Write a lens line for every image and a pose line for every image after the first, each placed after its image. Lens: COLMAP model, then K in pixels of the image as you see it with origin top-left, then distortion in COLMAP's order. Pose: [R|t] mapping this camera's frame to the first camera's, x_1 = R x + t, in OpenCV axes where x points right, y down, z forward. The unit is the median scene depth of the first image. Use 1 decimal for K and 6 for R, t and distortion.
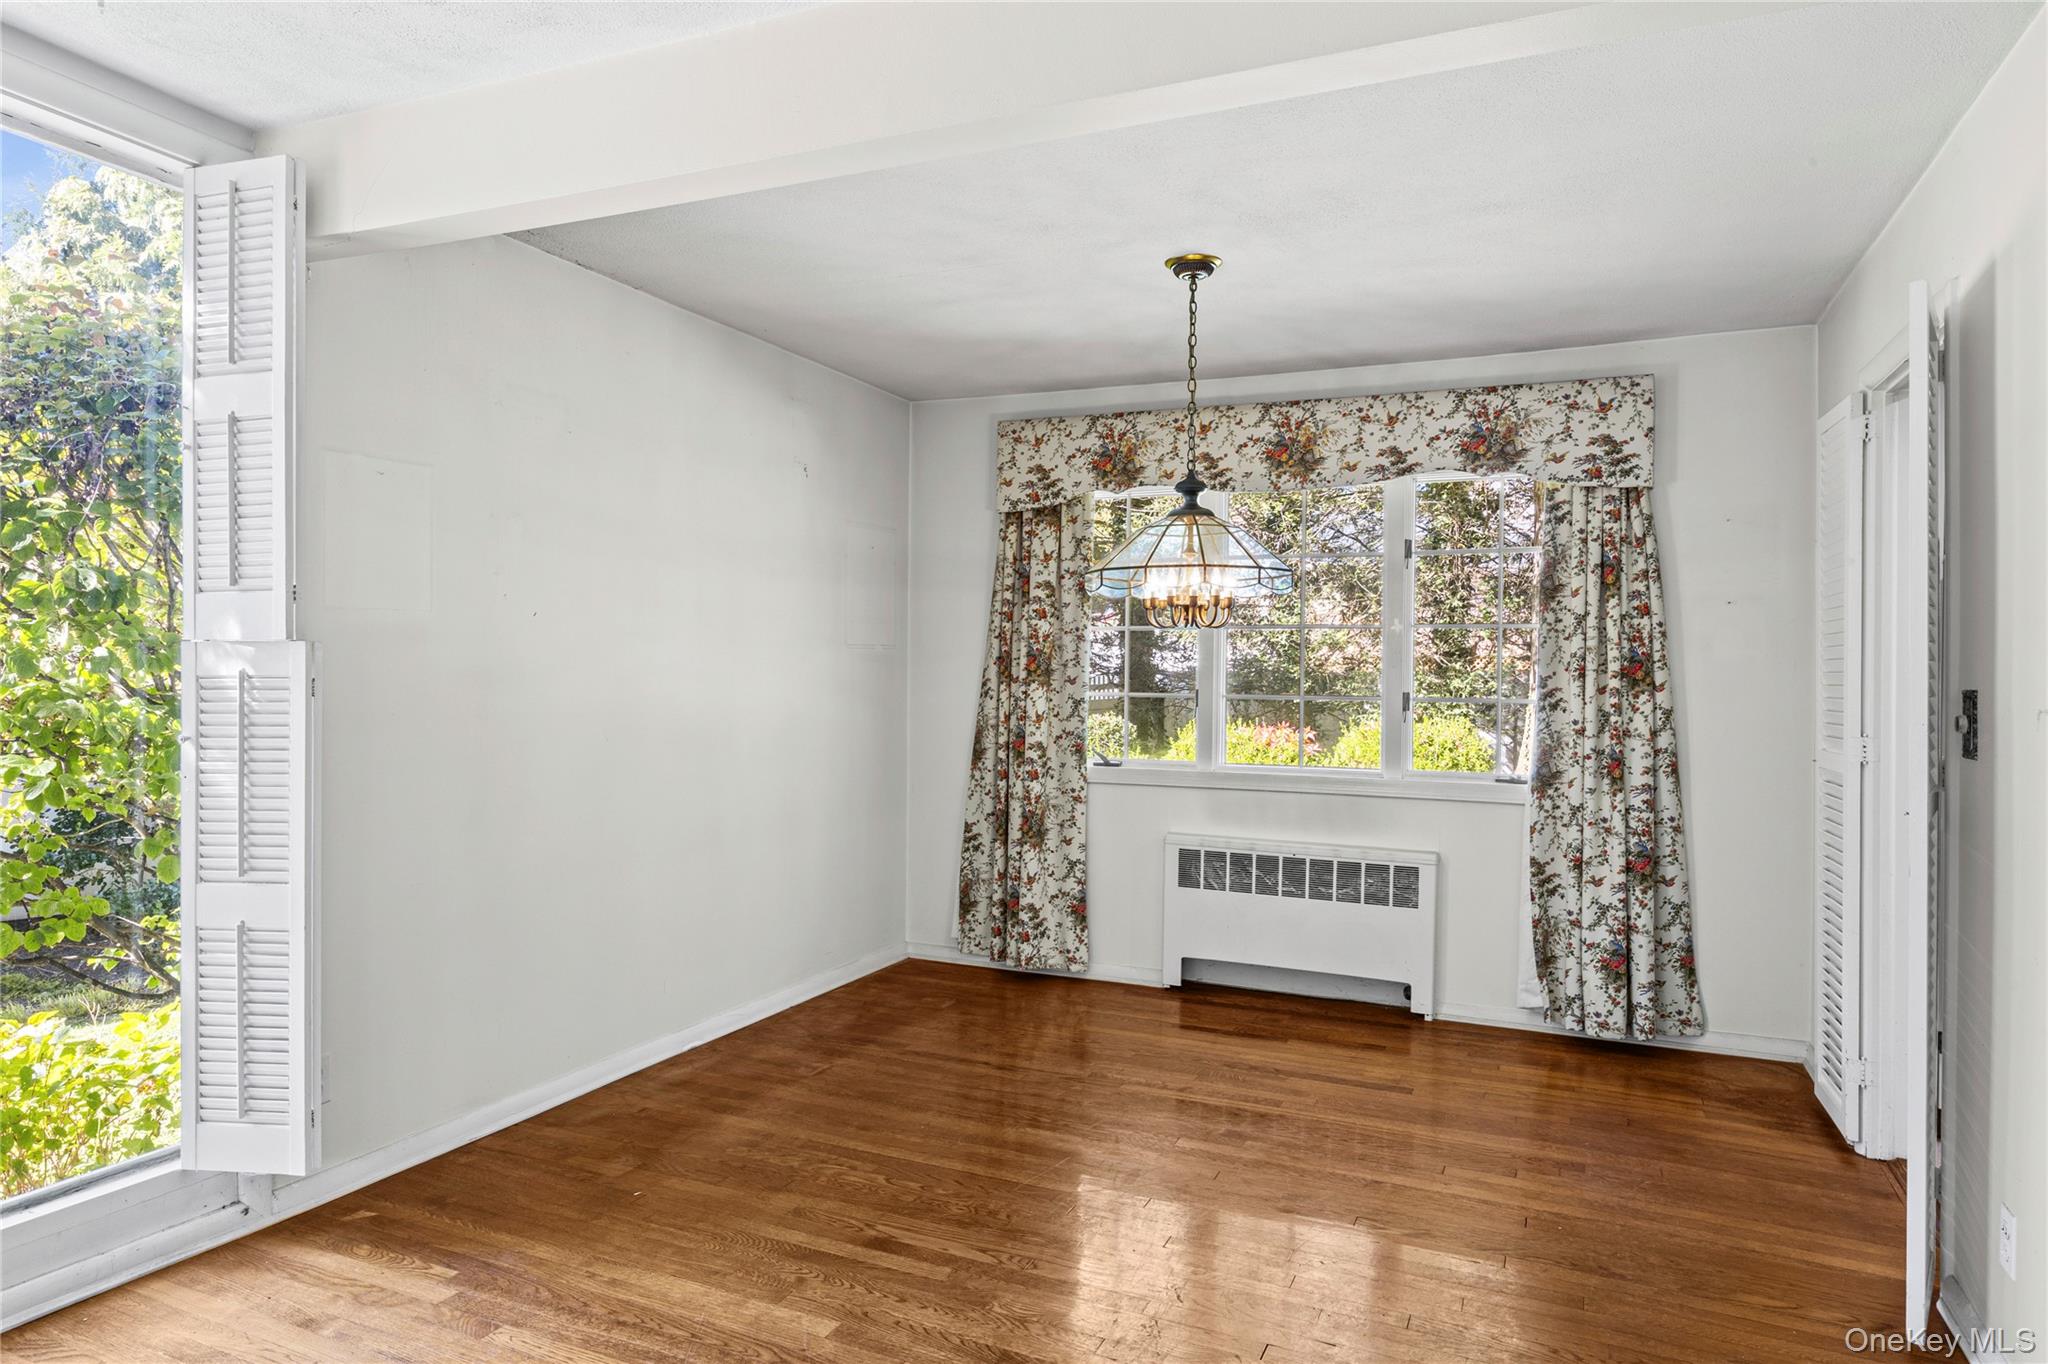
lens RADIAL K [[1258.4, 0, 1023.7], [0, 1258.4, 678.5], [0, 0, 1]] dist [0.018254, -0.000174]
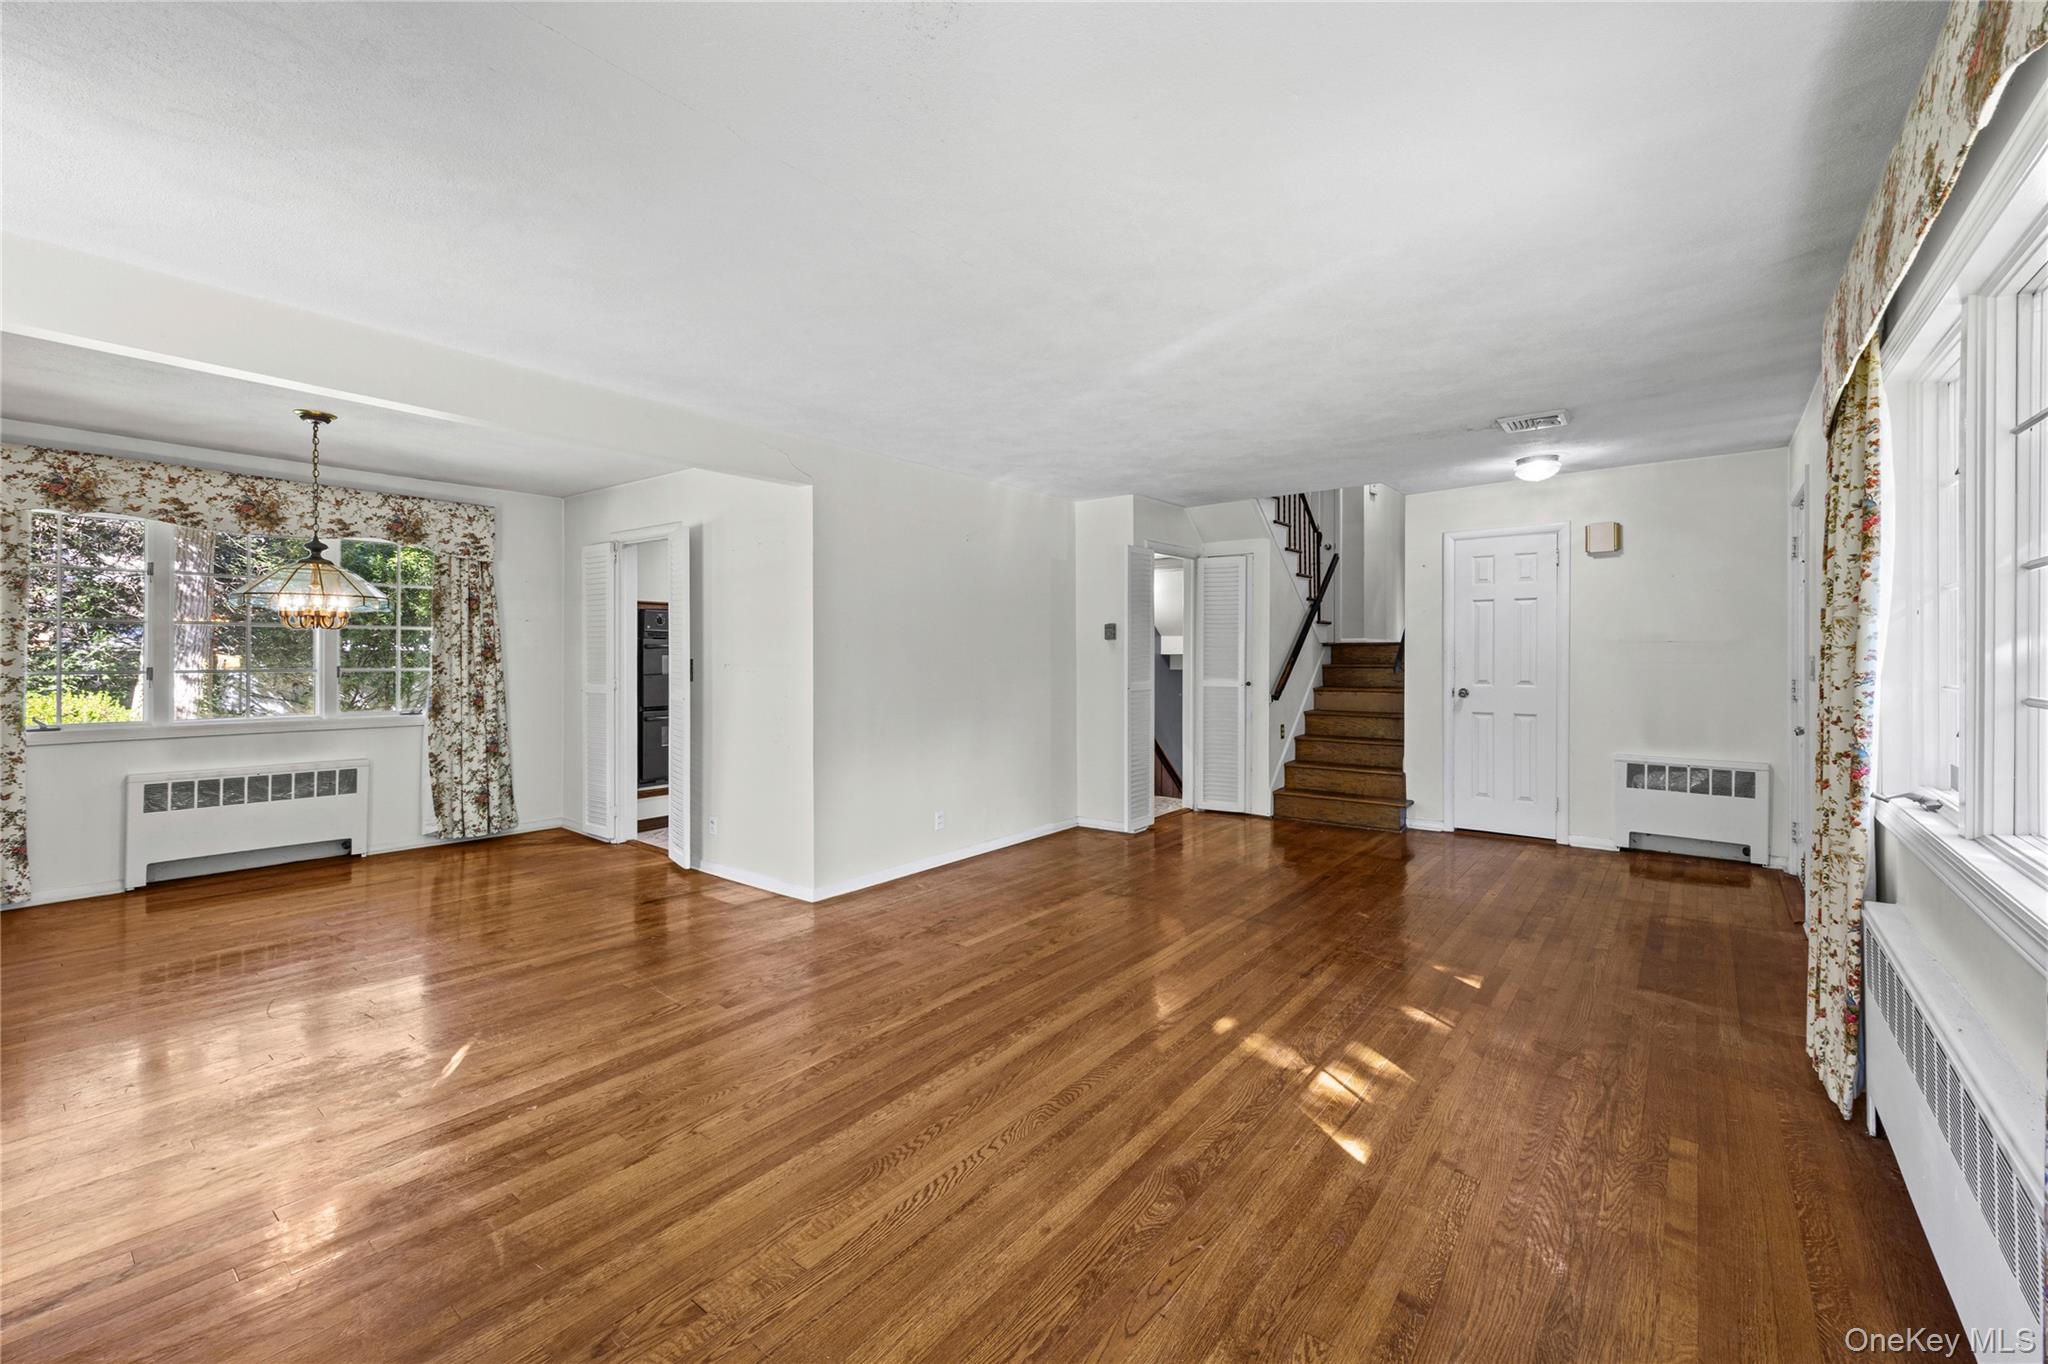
lens RADIAL K [[848.8, 0, 1033.6], [0, 848.8, 657.0], [0, 0, 1]] dist [0.013608, -0.001520]
pose [[0.246492, -0.010631, 0.969087, -0.570468], [0.004602, 0.999941, 0.009799, -0.007753], [-0.969134, 0.002044, 0.246526, -0.166340]]
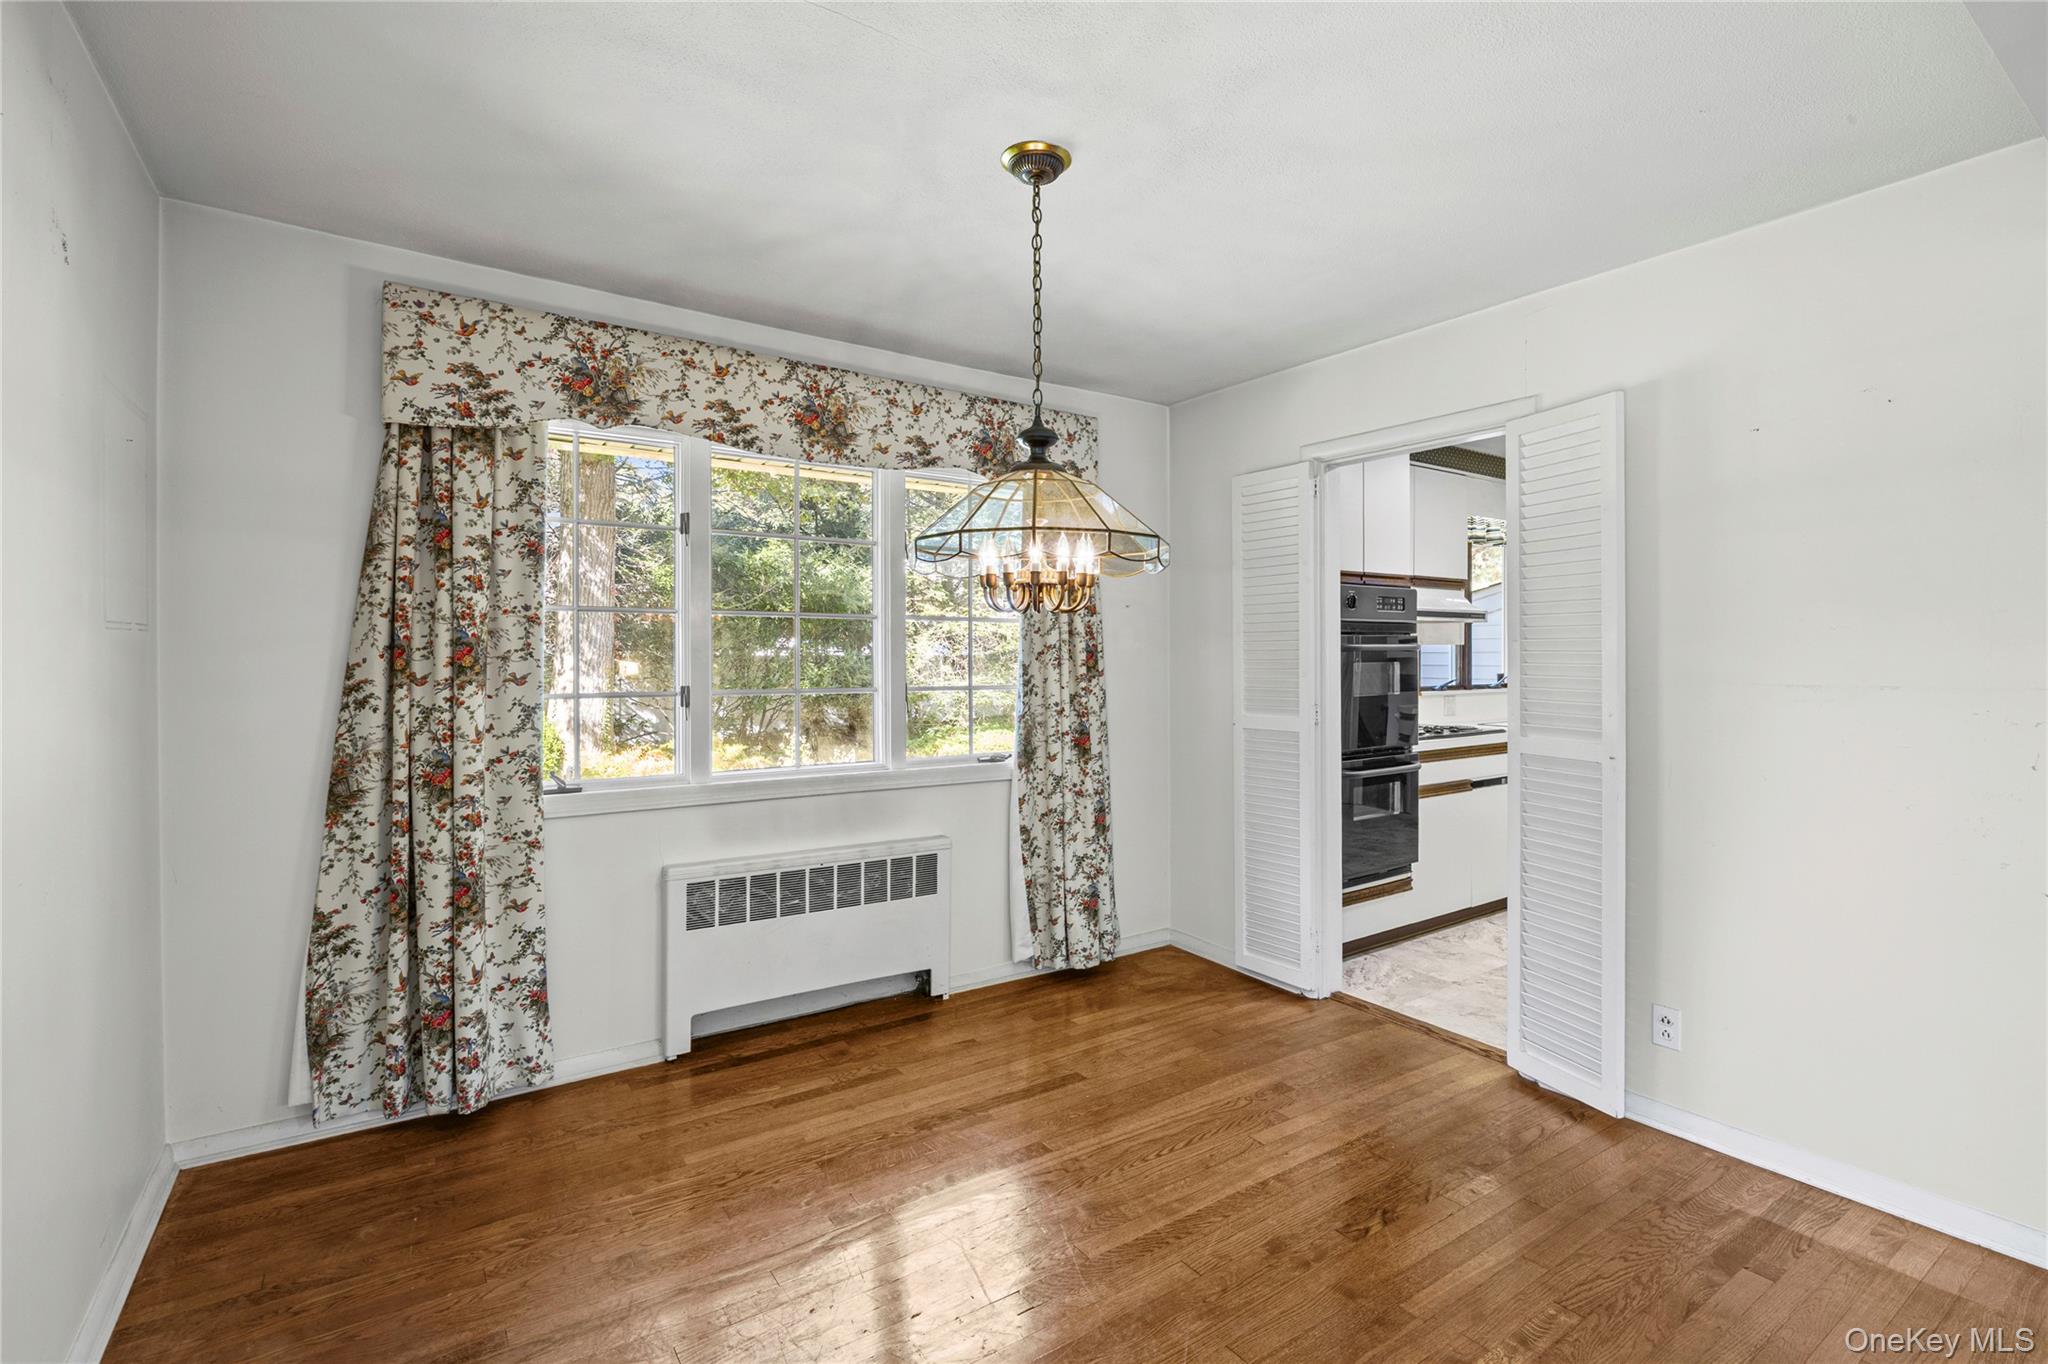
lens RADIAL K [[944.8, 0, 1043.6], [0, 944.8, 668.1], [0, 0, 1]] dist [-0.007661, 0.000657]
pose [[0.521461, -0.016104, 0.853123, -0.289095], [0.012485, 0.999859, 0.011243, -0.007959], [-0.853184, 0.004788, 0.521588, 0.518493]]
